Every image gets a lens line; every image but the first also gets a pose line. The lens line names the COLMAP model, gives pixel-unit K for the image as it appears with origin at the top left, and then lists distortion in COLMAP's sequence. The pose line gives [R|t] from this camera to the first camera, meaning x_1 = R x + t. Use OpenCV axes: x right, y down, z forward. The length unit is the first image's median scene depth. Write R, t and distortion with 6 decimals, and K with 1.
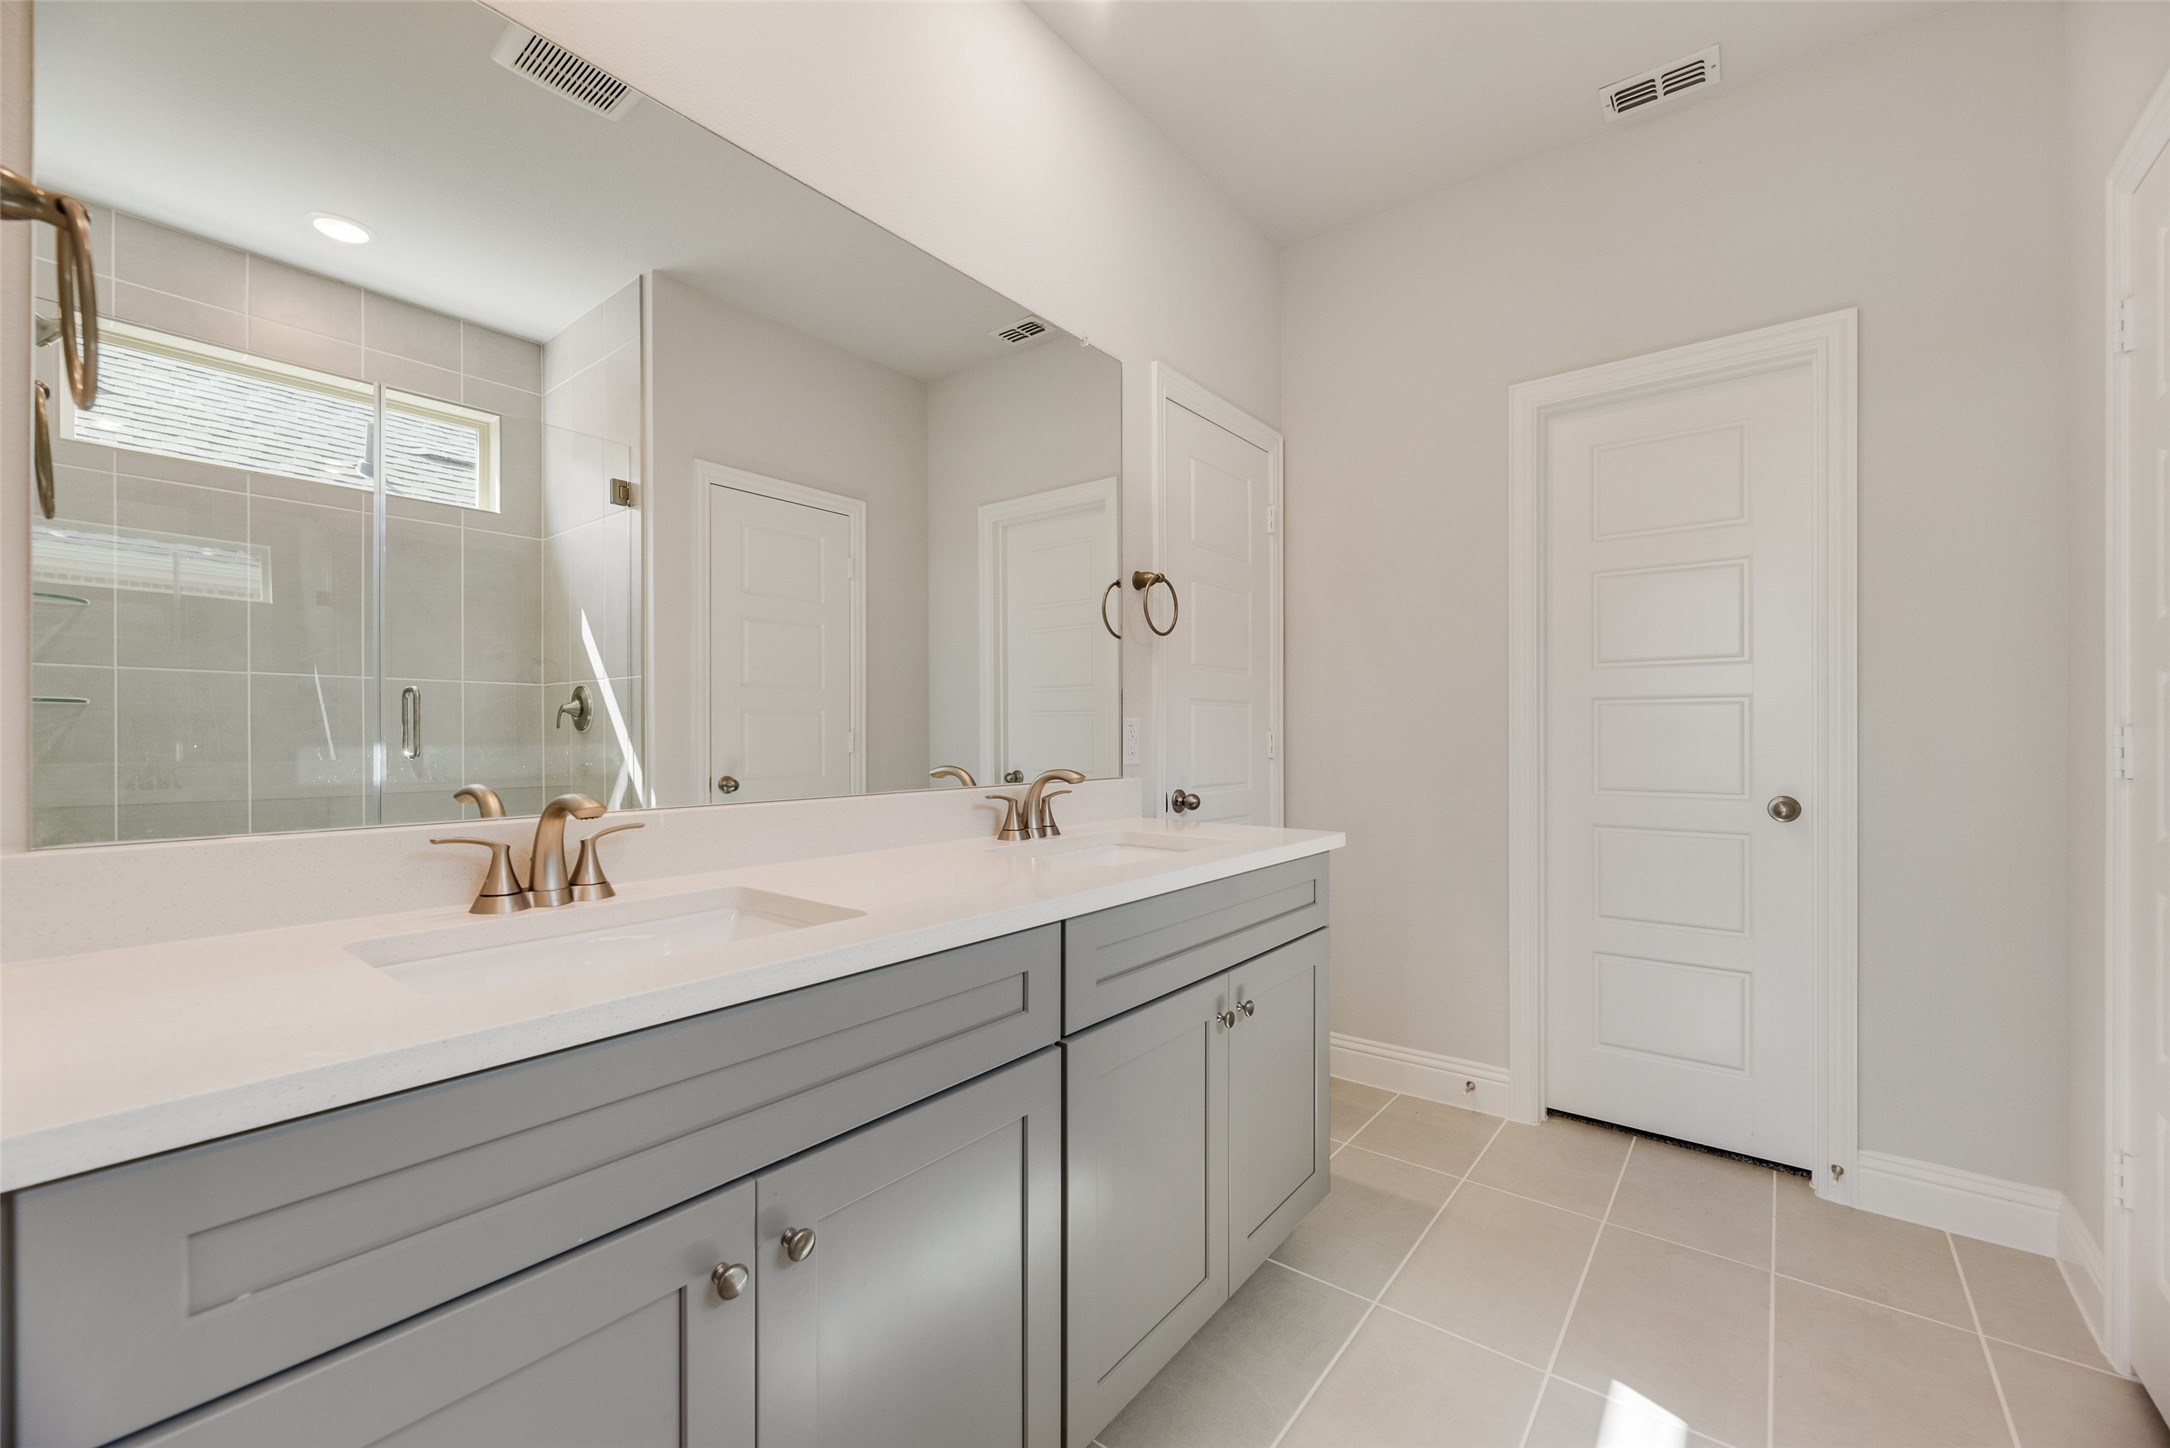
lens RADIAL K [[877.5, 0, 1088.4], [0, 877.5, 732.3], [0, 0, 1]] dist [-0.000571, -0.000195]
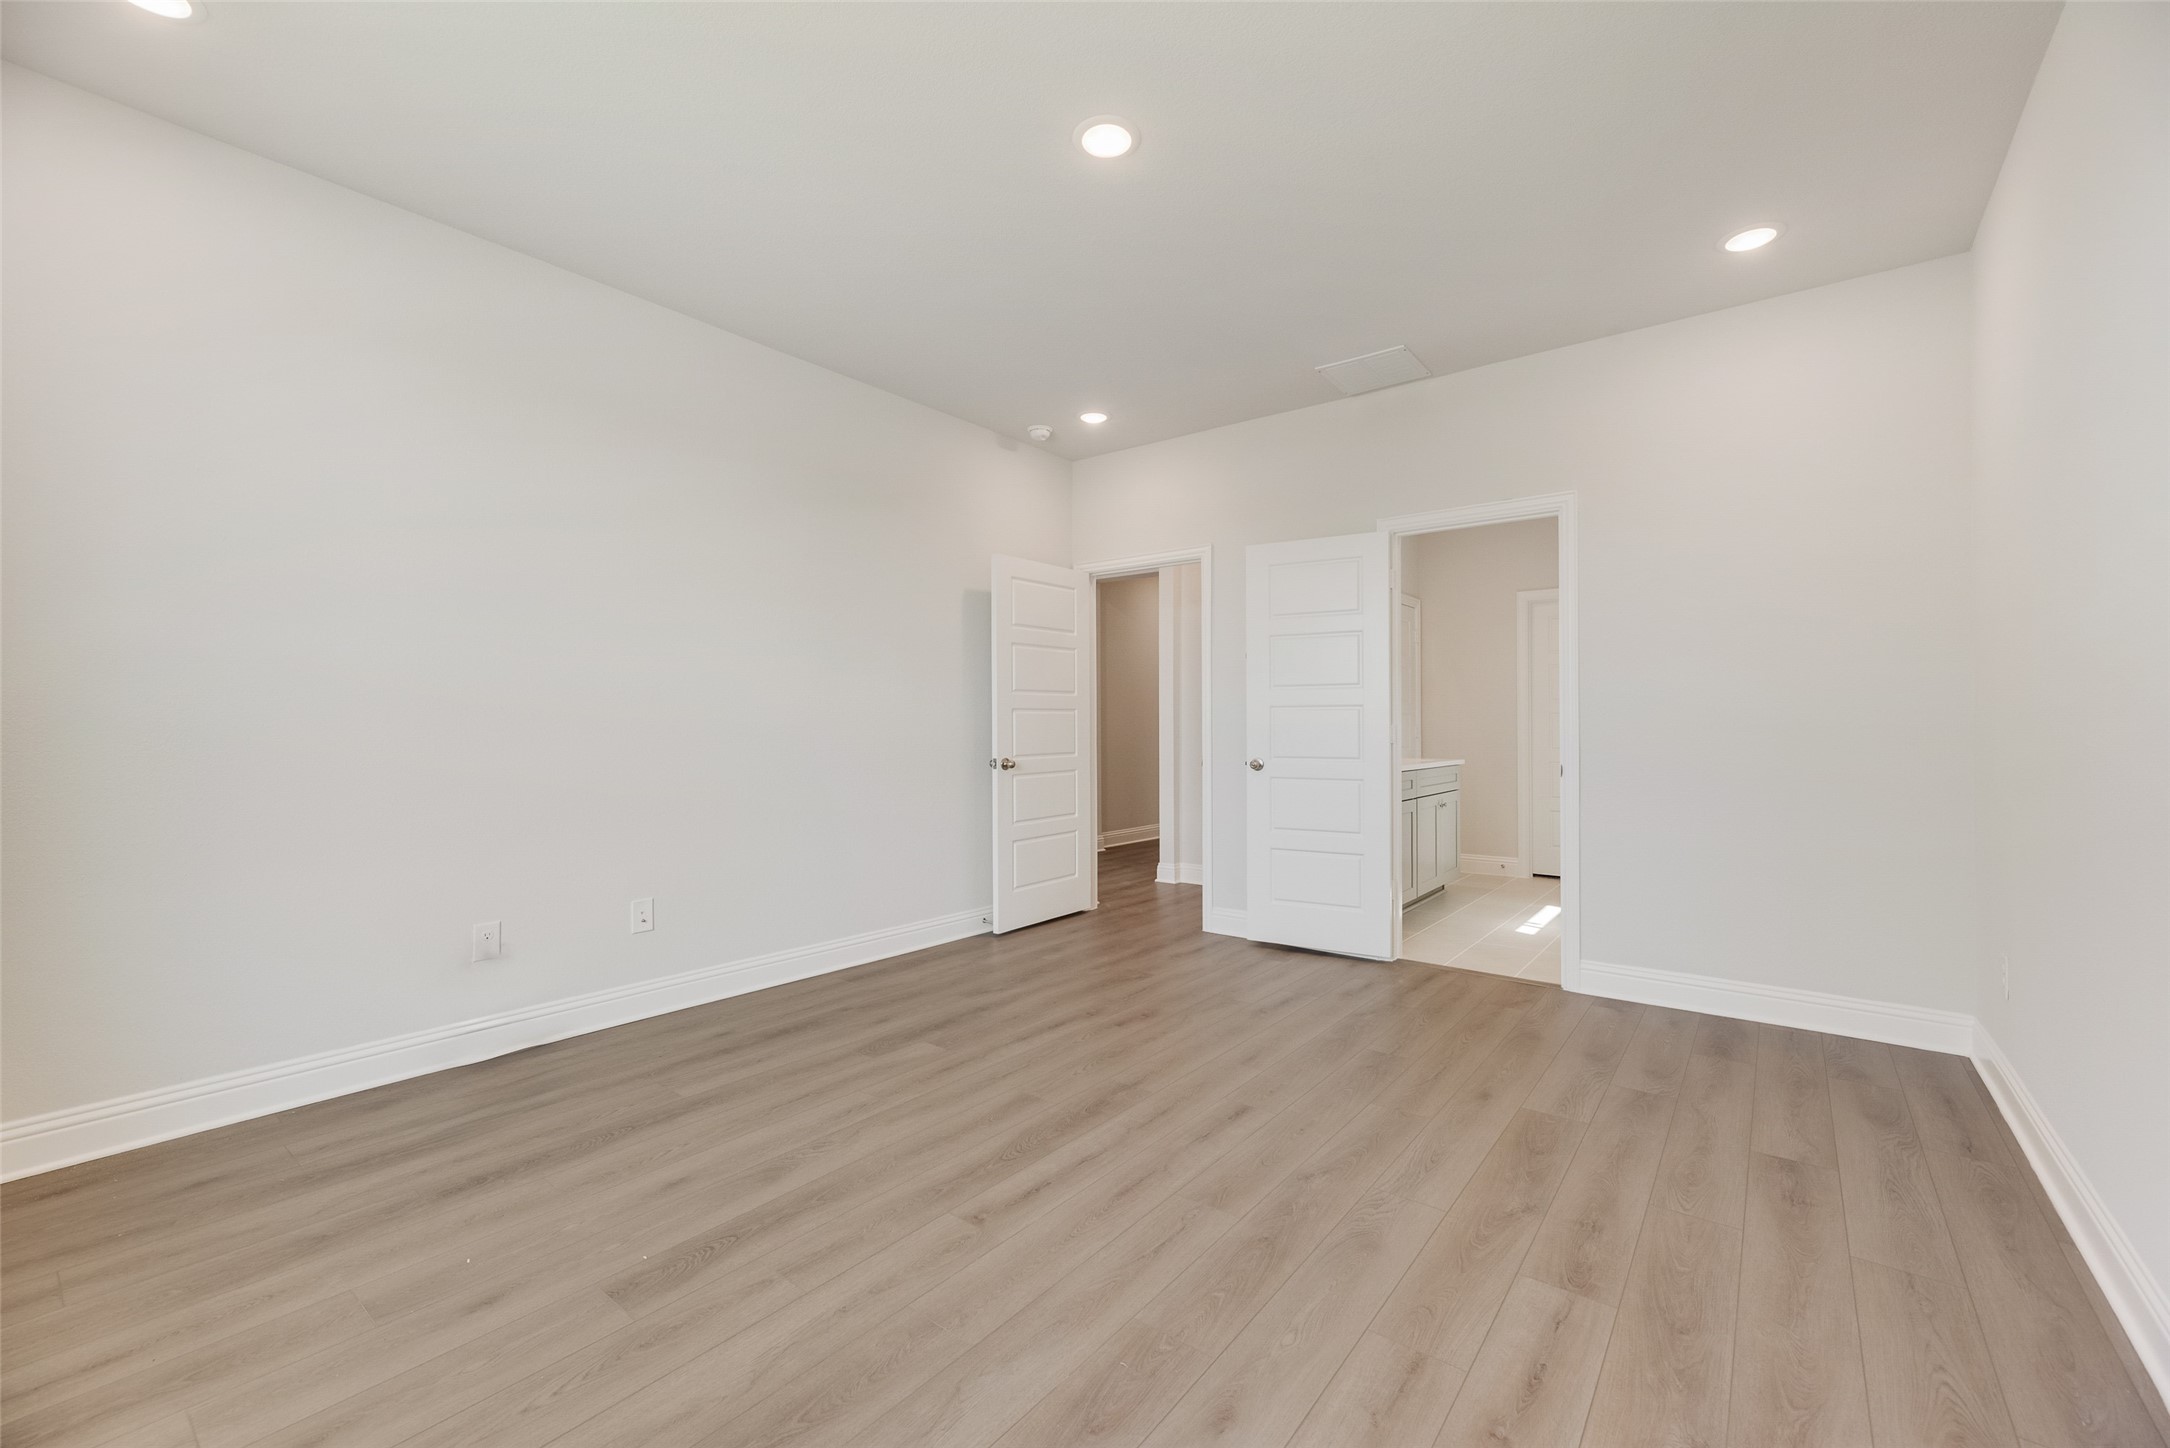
lens RADIAL K [[877.5, 0, 1088.4], [0, 877.5, 732.3], [0, 0, 1]] dist [-0.000571, -0.000195]
pose [[0.999974, -0.006932, -0.002097, -0.745972], [0.006939, 0.999970, 0.003408, 0.003252], [0.002073, -0.003422, 0.999992, -1.519102]]
